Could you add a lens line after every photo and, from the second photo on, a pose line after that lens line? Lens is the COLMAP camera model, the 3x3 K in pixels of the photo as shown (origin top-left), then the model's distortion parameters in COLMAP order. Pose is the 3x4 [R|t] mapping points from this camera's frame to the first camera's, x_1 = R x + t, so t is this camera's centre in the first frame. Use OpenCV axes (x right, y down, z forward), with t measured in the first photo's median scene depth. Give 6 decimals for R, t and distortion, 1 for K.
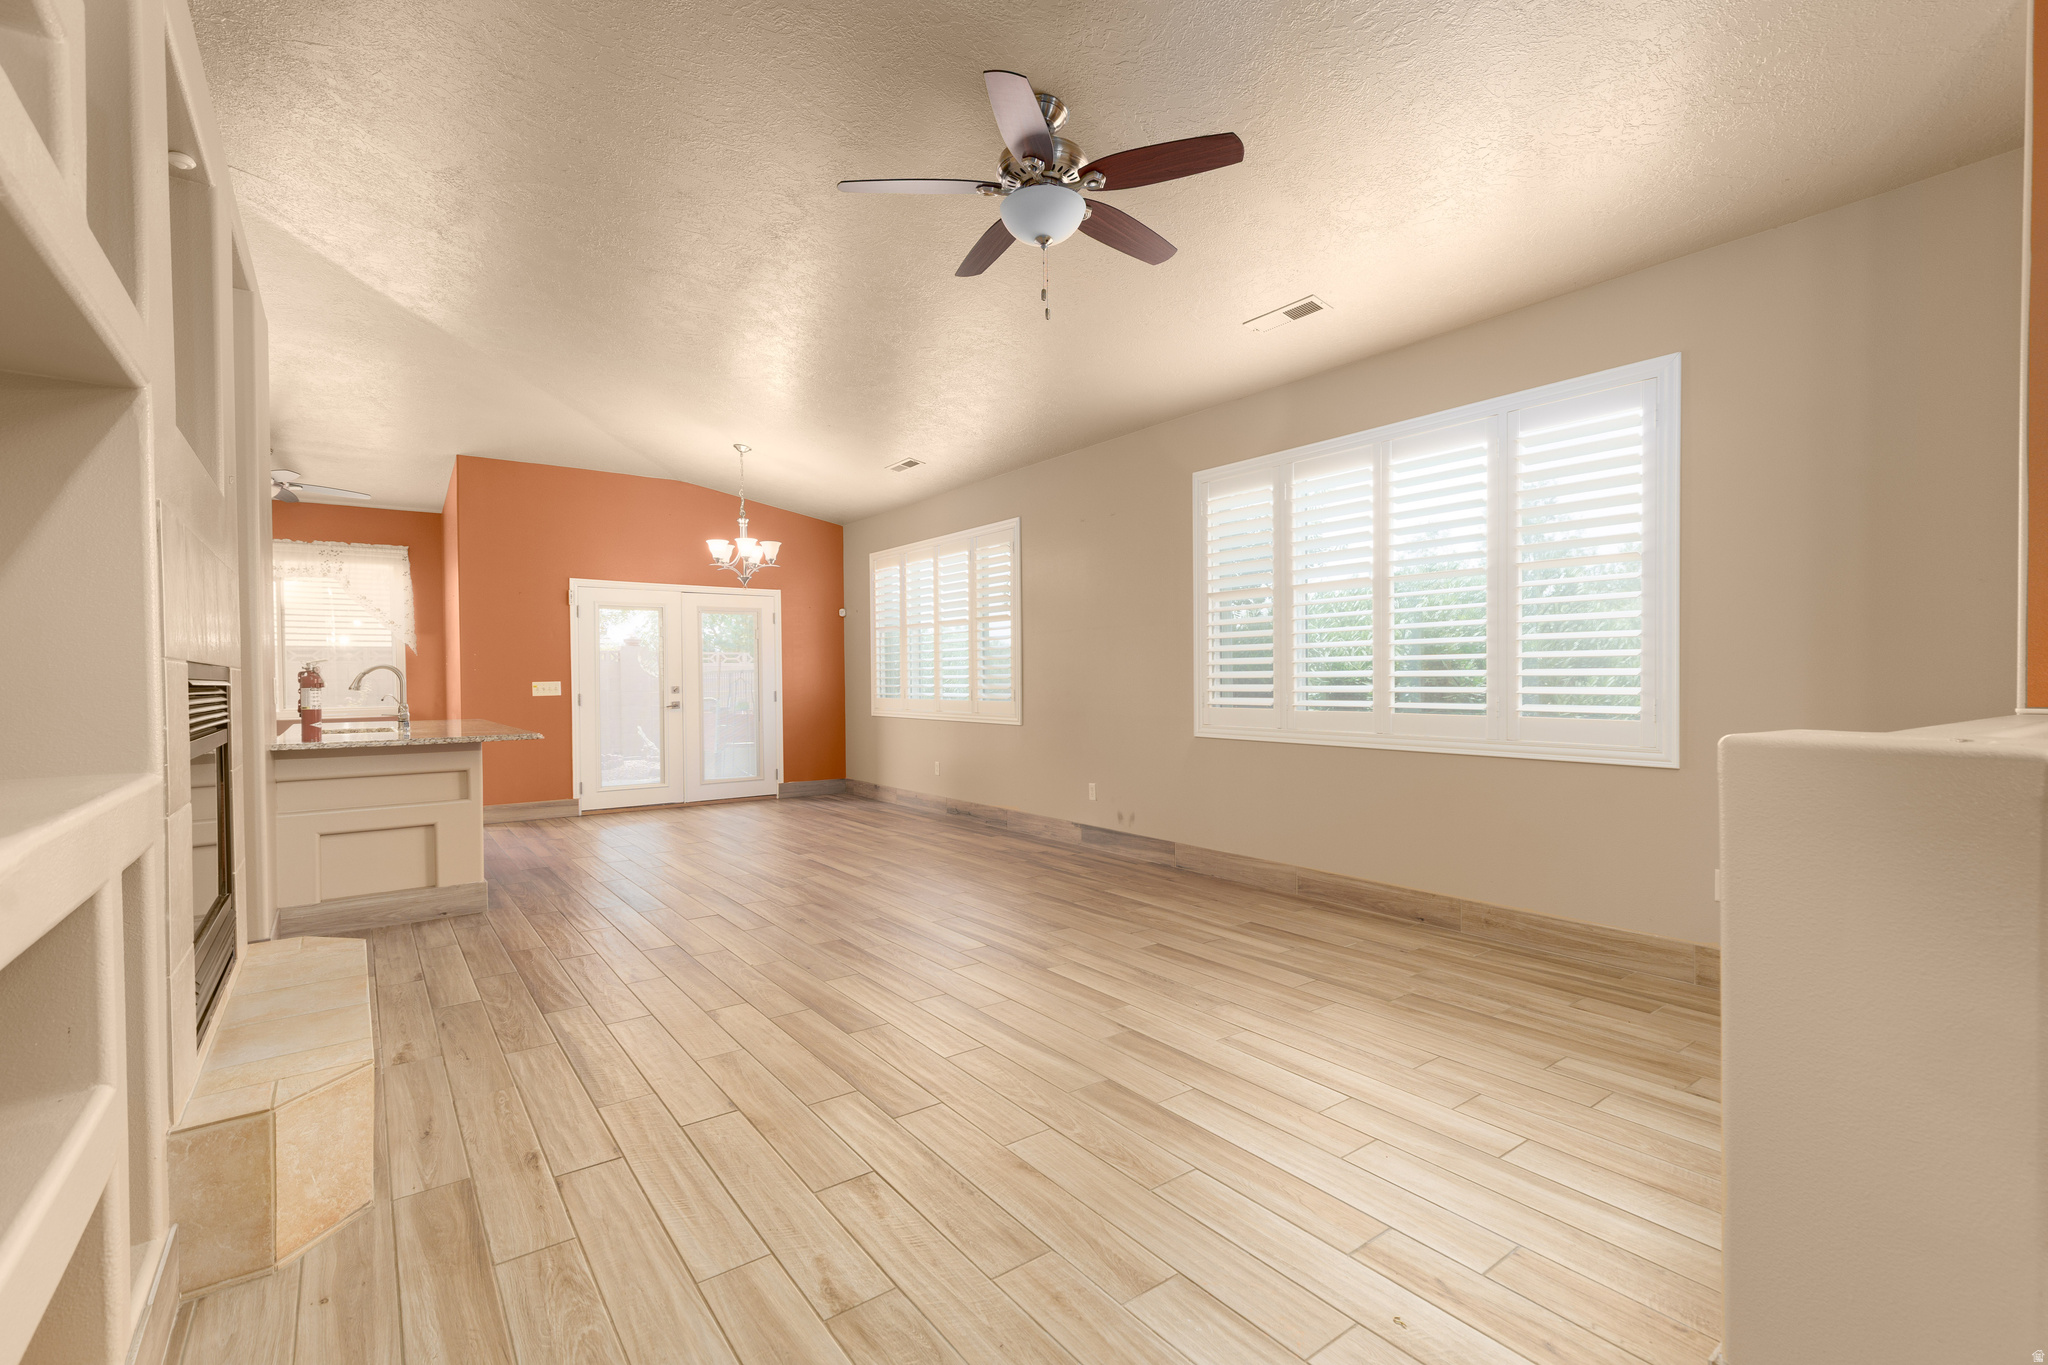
lens RADIAL K [[916.2, 0, 1040.1], [0, 916.2, 684.9], [0, 0, 1]] dist [0.012807, -0.003327]
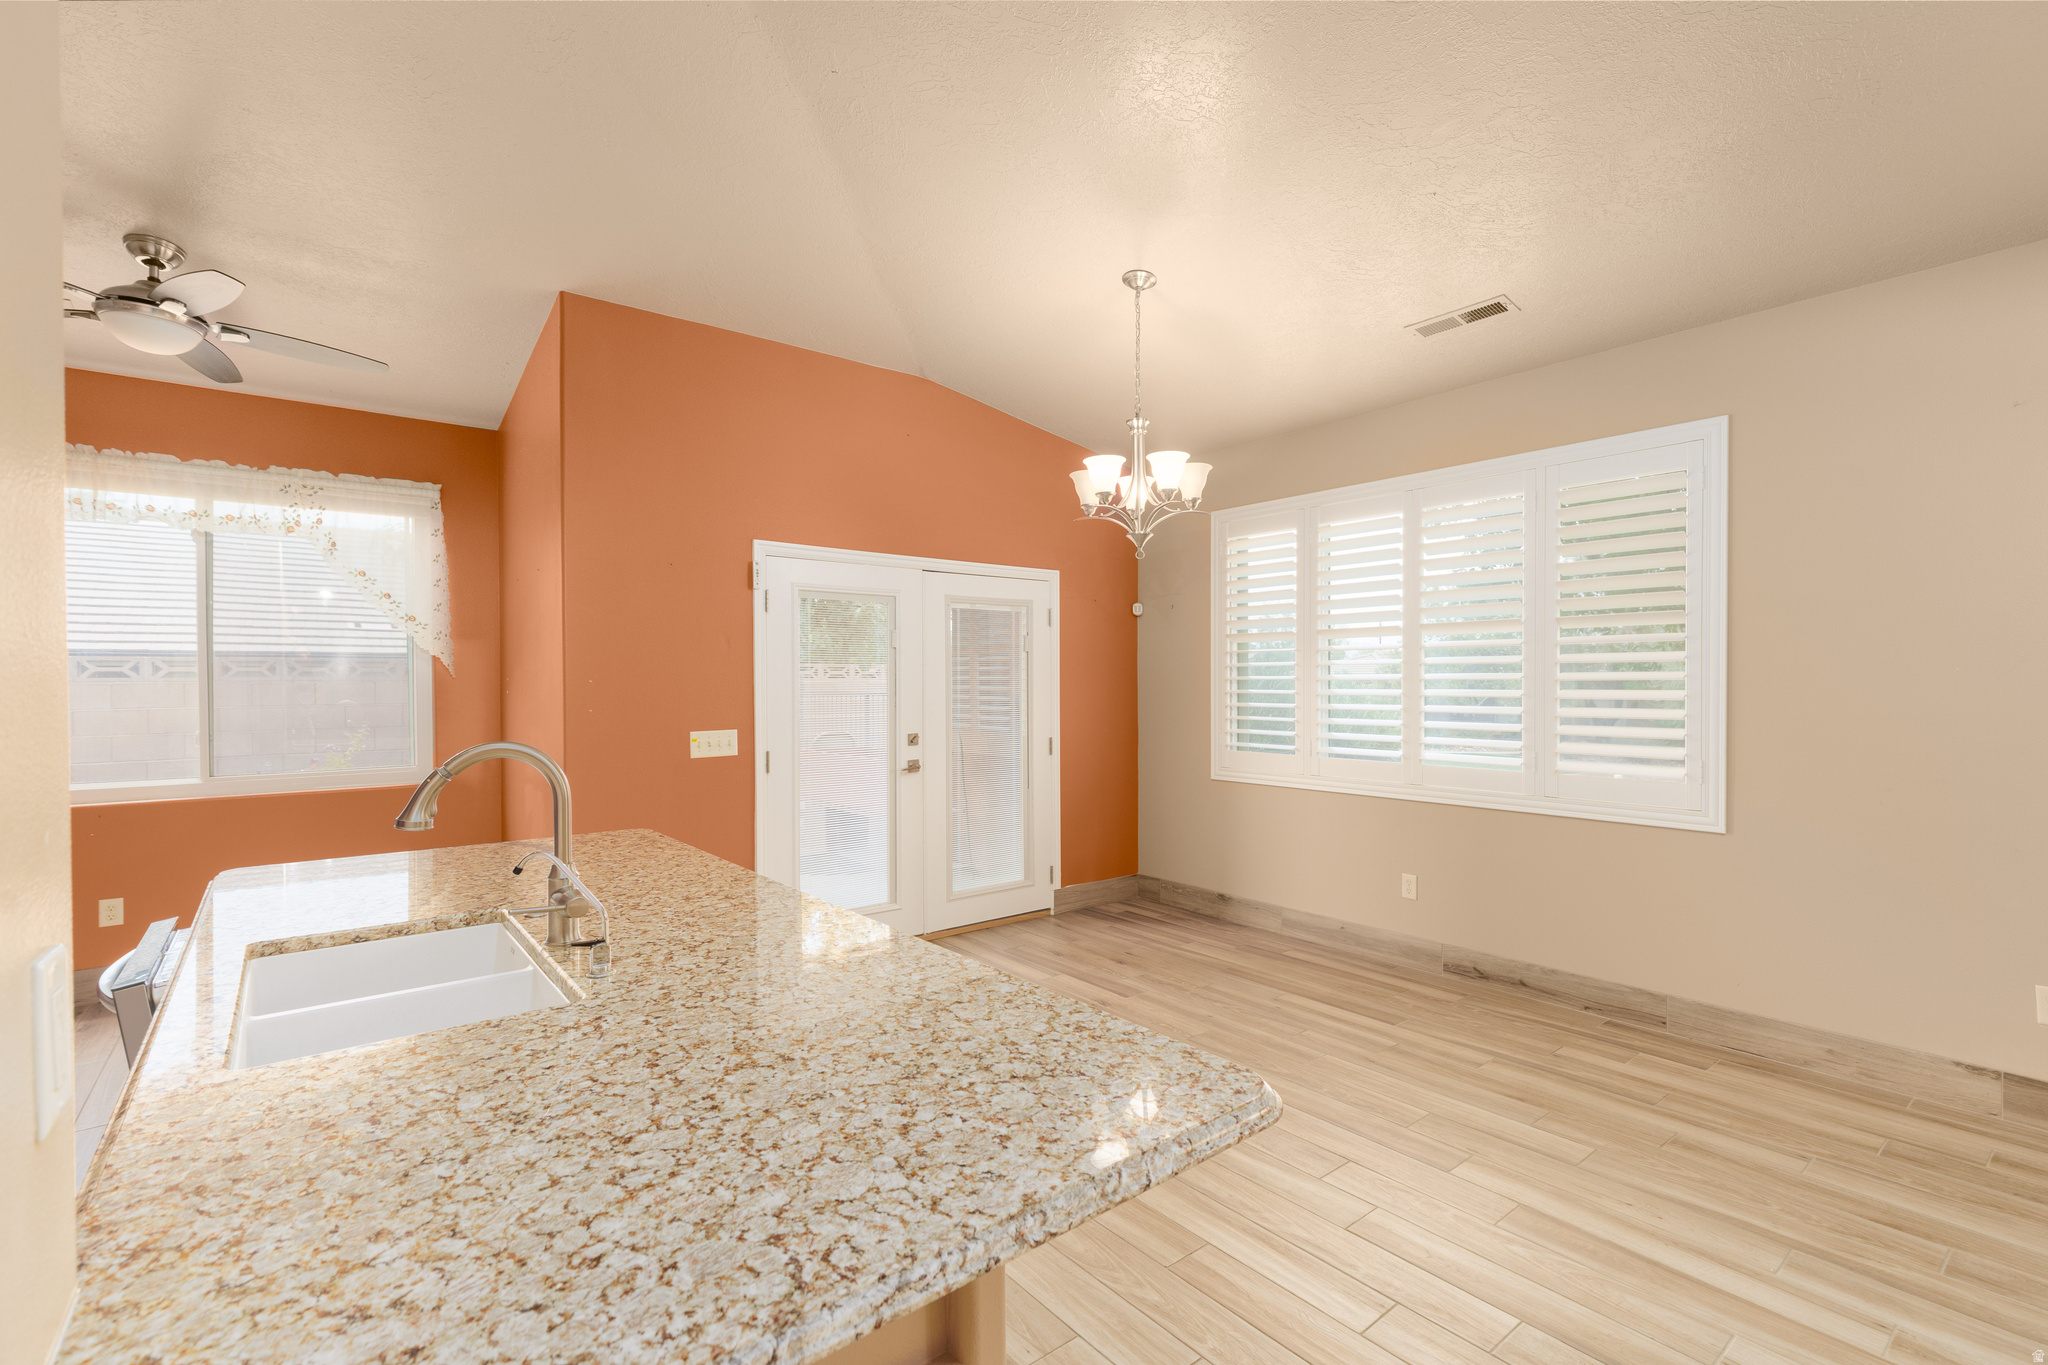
lens RADIAL K [[916.2, 0, 1034.4], [0, 916.2, 687.4], [0, 0, 1]] dist [0.012807, -0.003327]
pose [[0.999396, 0.005629, 0.034300, -0.369697], [-0.005565, 0.999983, -0.001983, -0.028711], [-0.034311, 0.001791, 0.999410, 0.458969]]
